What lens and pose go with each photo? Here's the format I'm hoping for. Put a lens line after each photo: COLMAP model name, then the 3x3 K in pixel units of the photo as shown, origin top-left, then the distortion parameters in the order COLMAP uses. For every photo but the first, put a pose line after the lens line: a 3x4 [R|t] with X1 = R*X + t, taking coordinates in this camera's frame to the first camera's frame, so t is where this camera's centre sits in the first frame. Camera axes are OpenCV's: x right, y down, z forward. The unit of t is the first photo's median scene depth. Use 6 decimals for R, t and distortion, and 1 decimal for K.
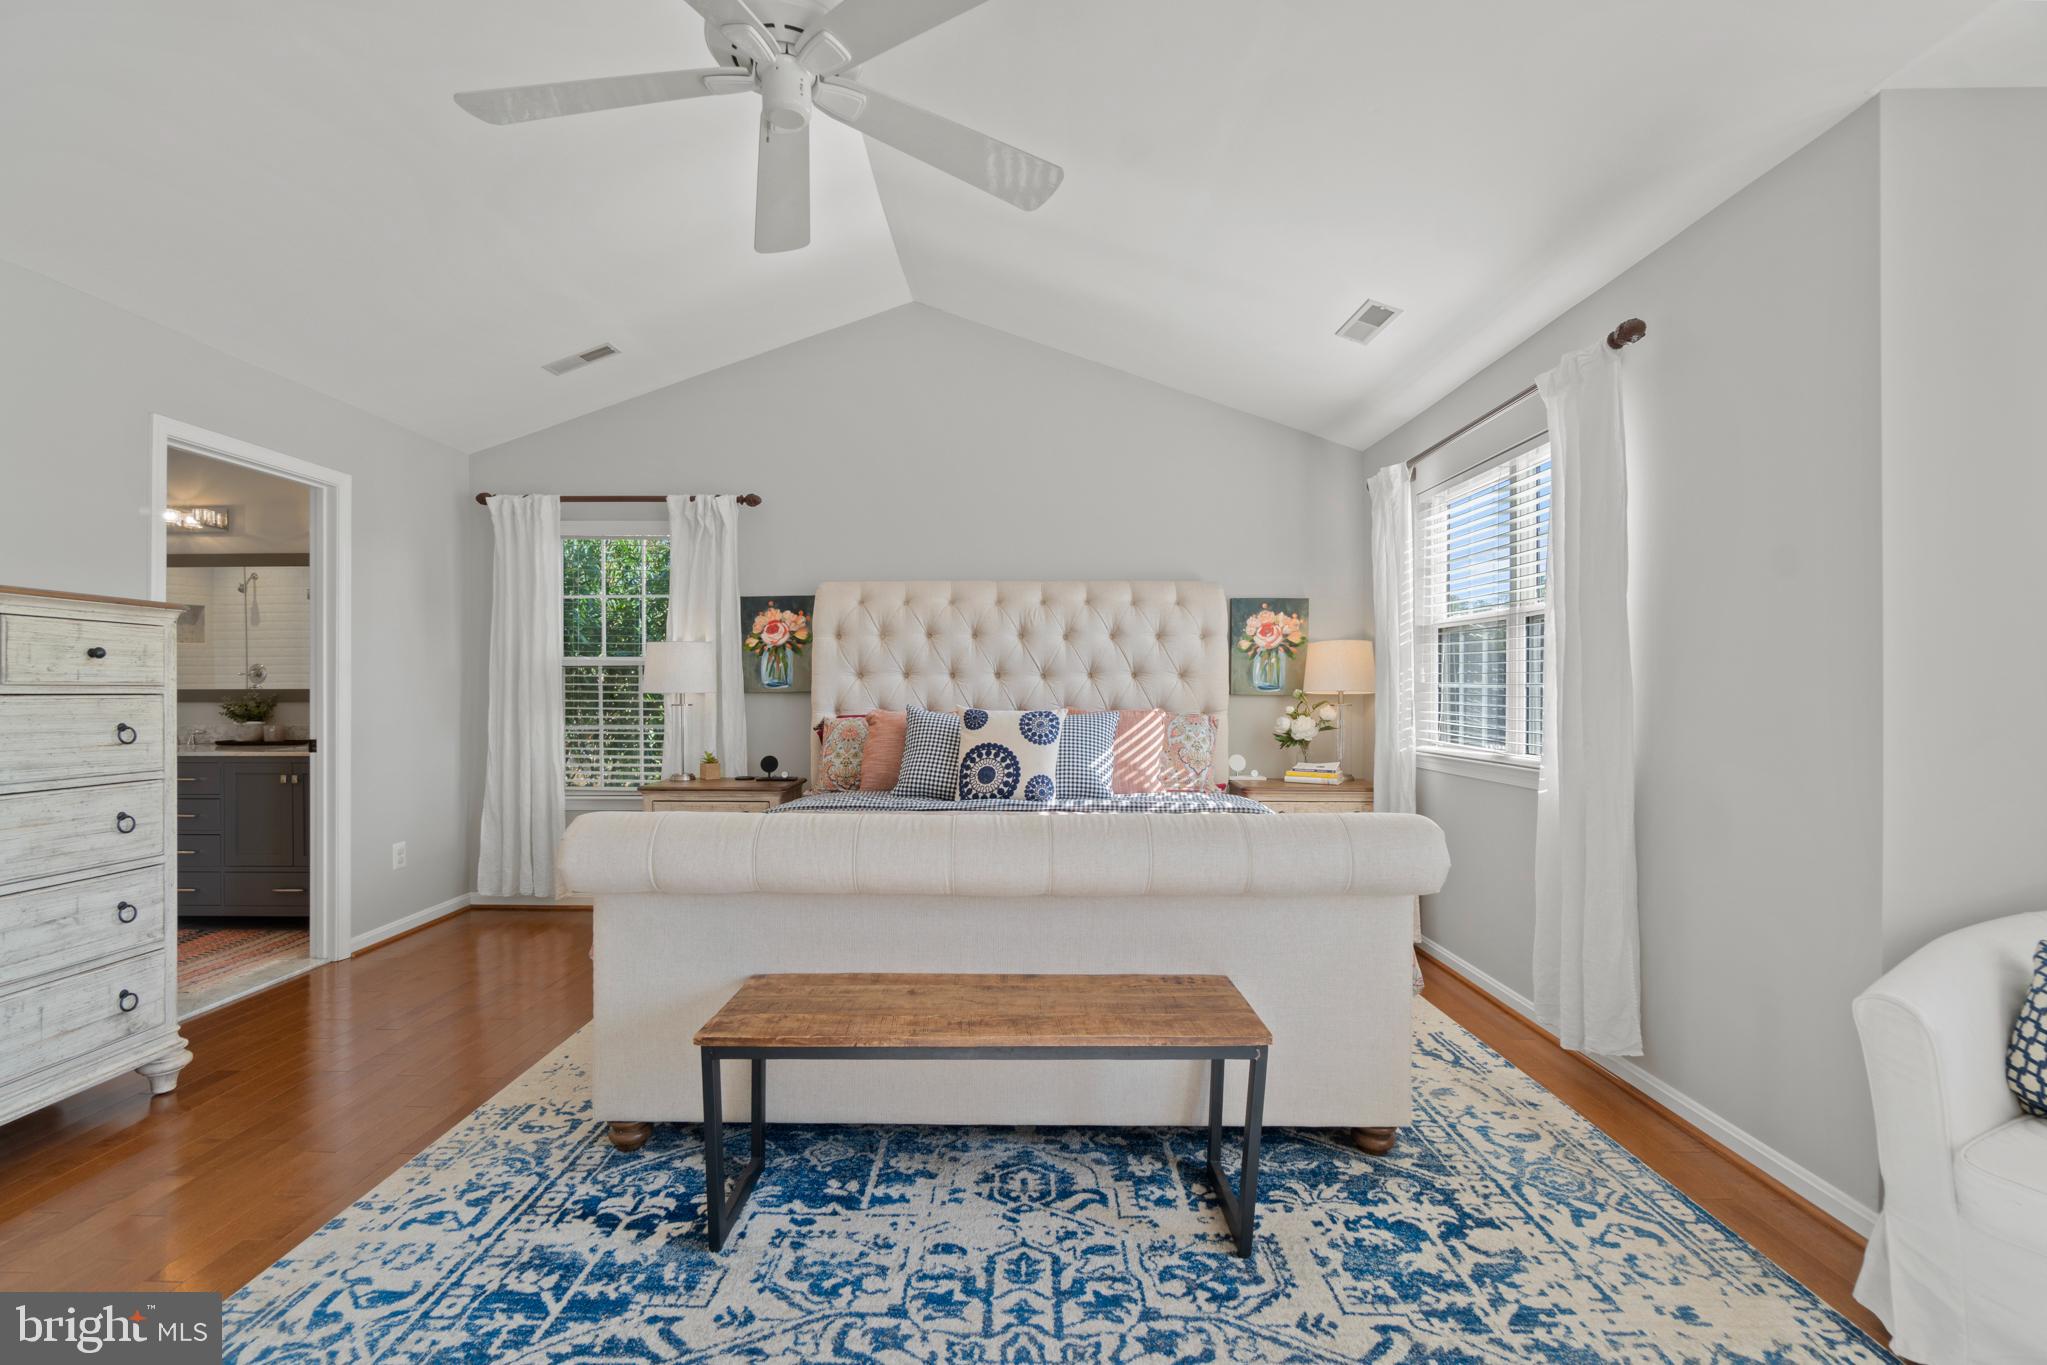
lens RADIAL K [[894.6, 0, 1016.6], [0, 894.6, 689.6], [0, 0, 1]] dist [-0.003387, 0.000451]
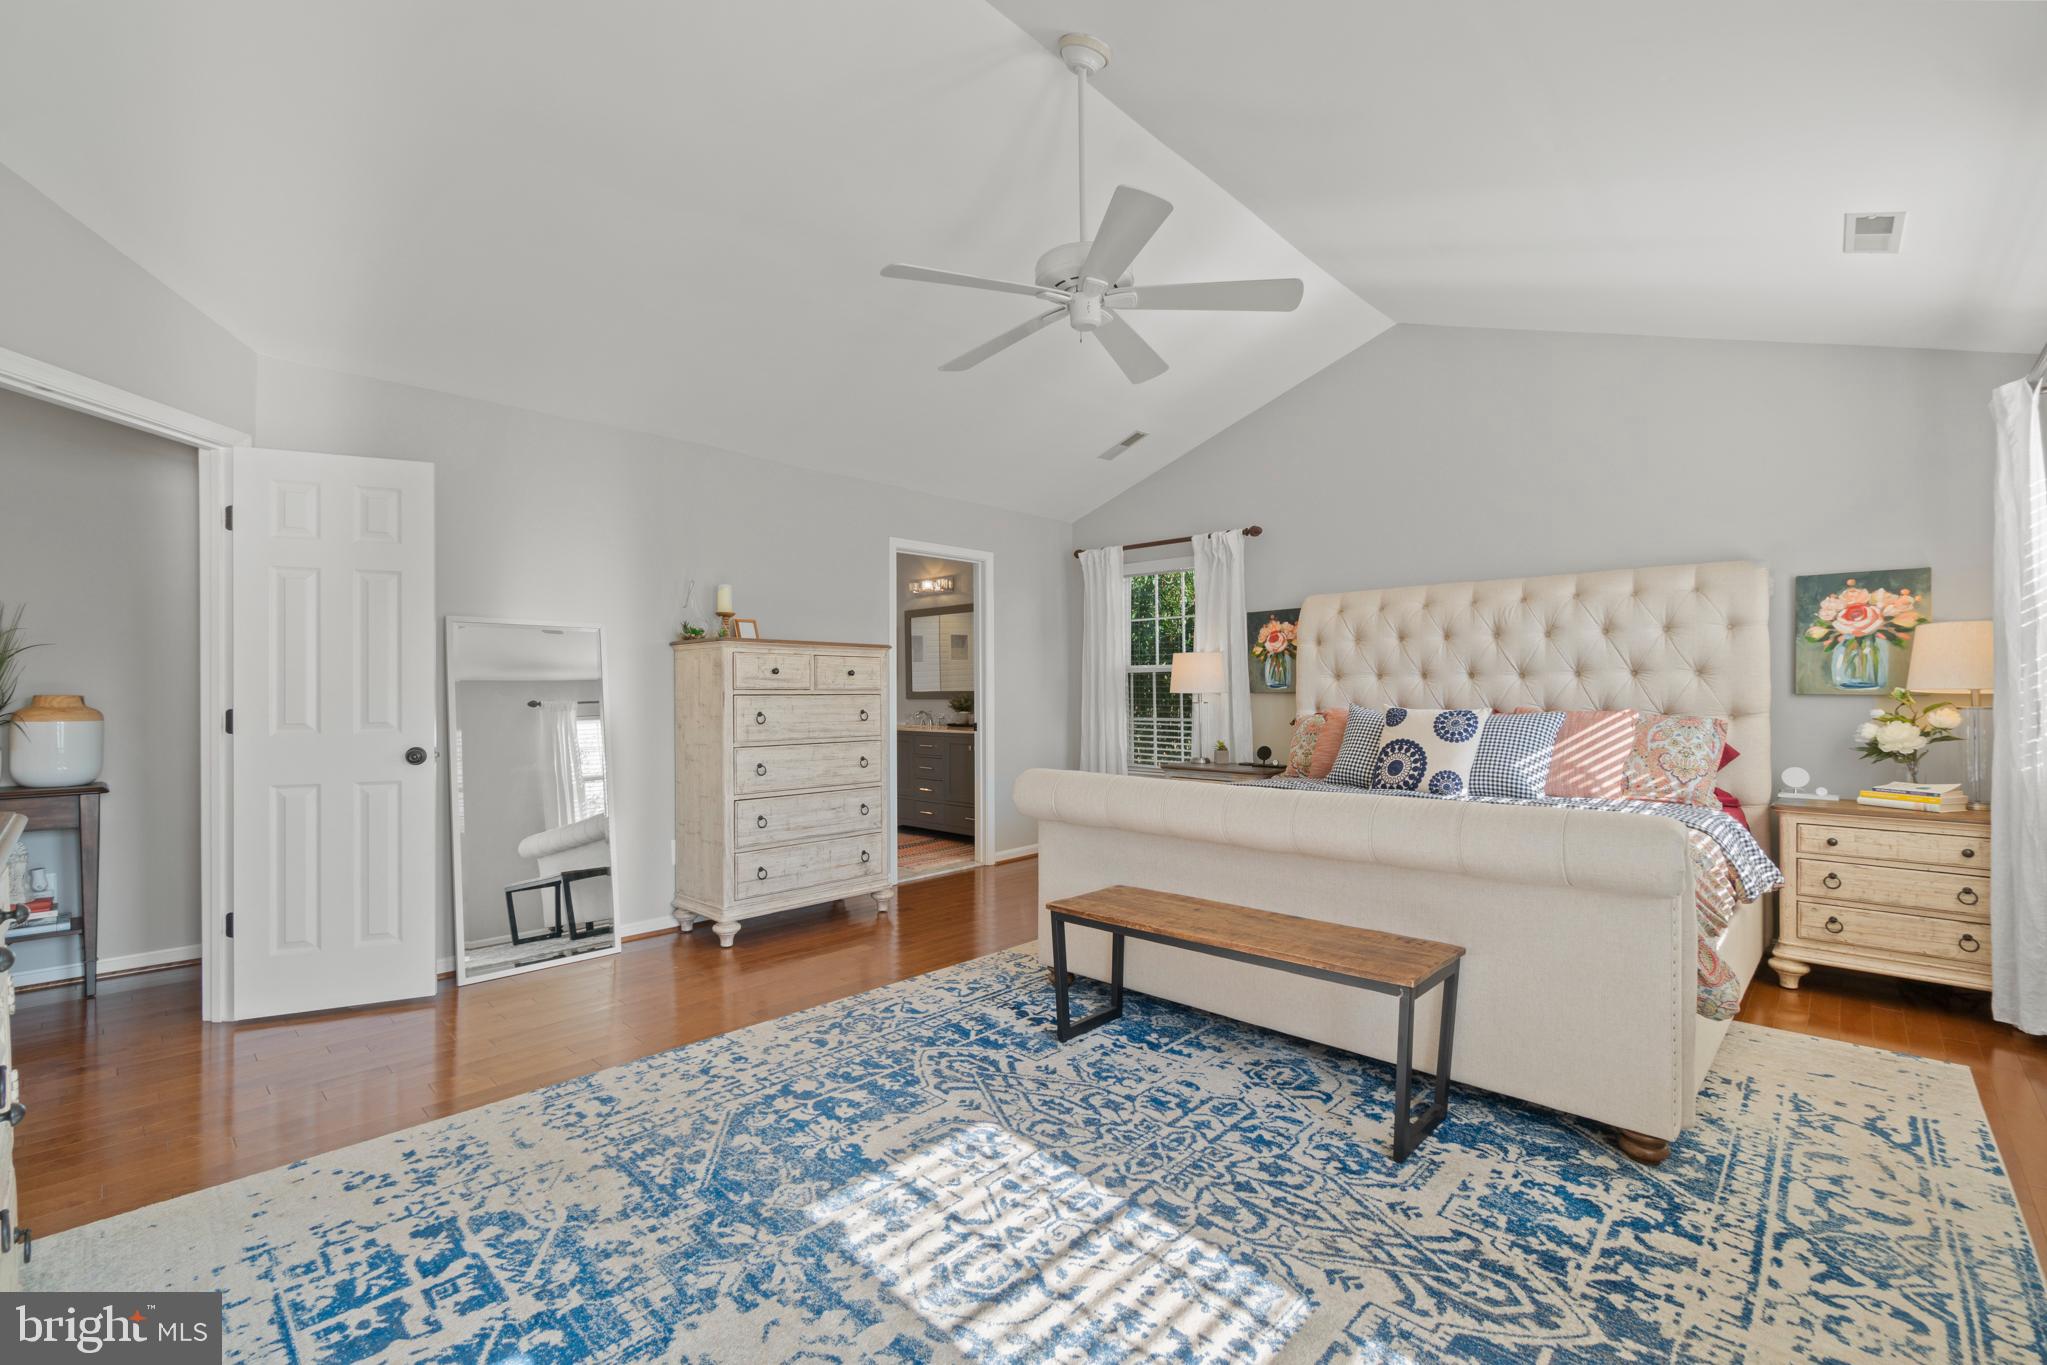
lens RADIAL K [[894.6, 0, 1004.5], [0, 894.6, 692.1], [0, 0, 1]] dist [-0.003387, 0.000451]
pose [[0.726543, -0.002661, -0.687116, 0.437354], [0.004111, 0.999991, 0.000474, 0.000487], [0.687109, -0.003169, 0.726547, -0.146455]]
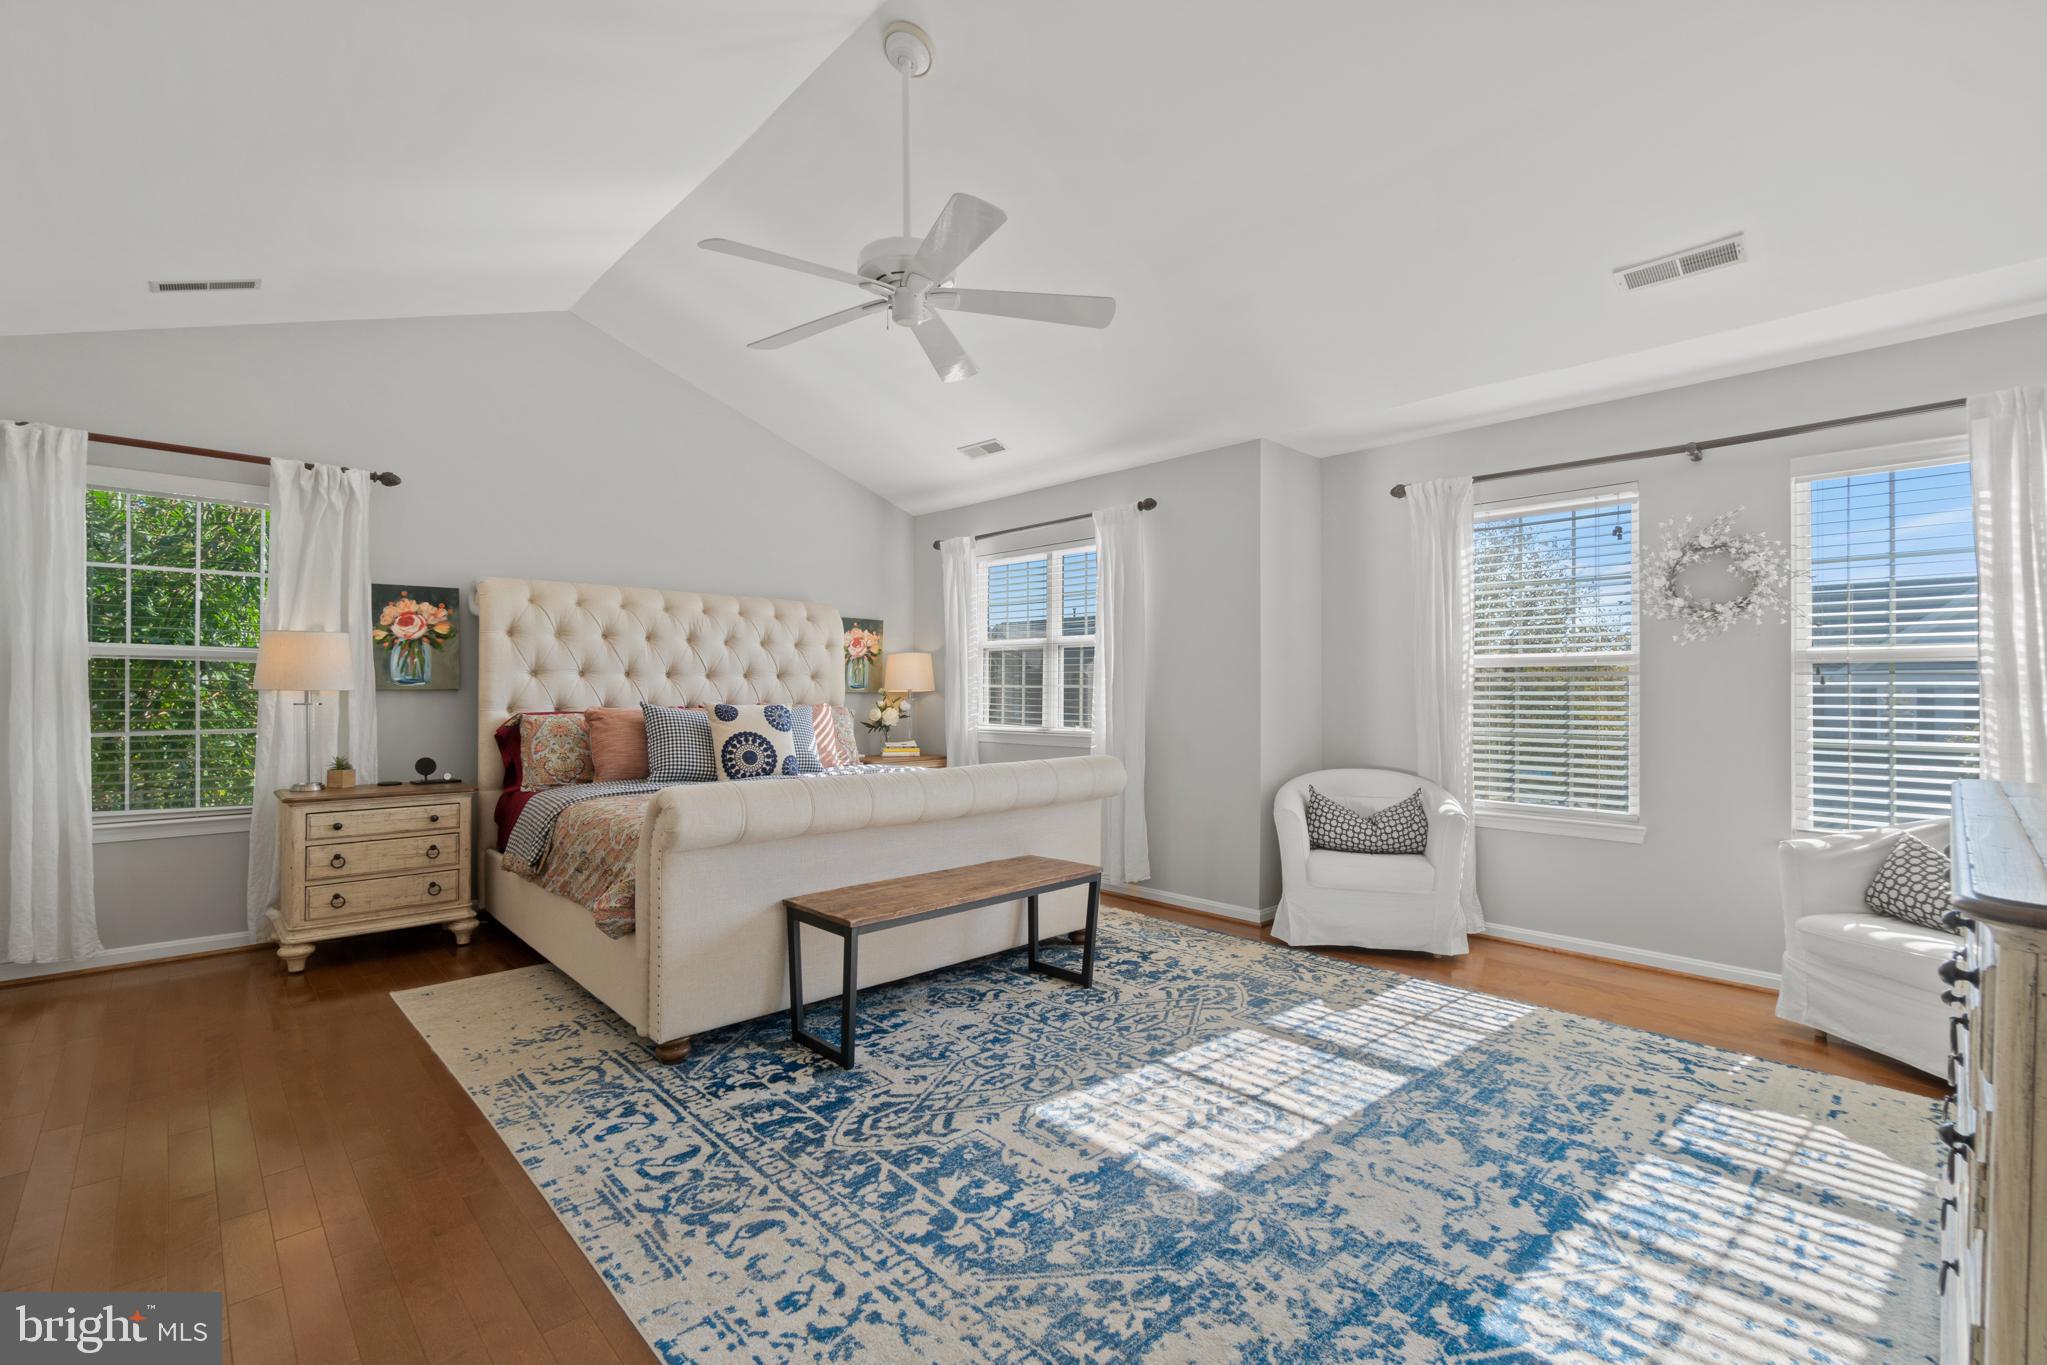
lens RADIAL K [[894.6, 0, 1015.1], [0, 894.6, 688.4], [0, 0, 1]] dist [-0.003387, 0.000451]
pose [[0.714499, 0.002178, 0.699634, -0.746309], [-0.003035, 0.999995, -0.000013, -0.000575], [-0.699630, -0.002114, 0.714502, -0.155462]]
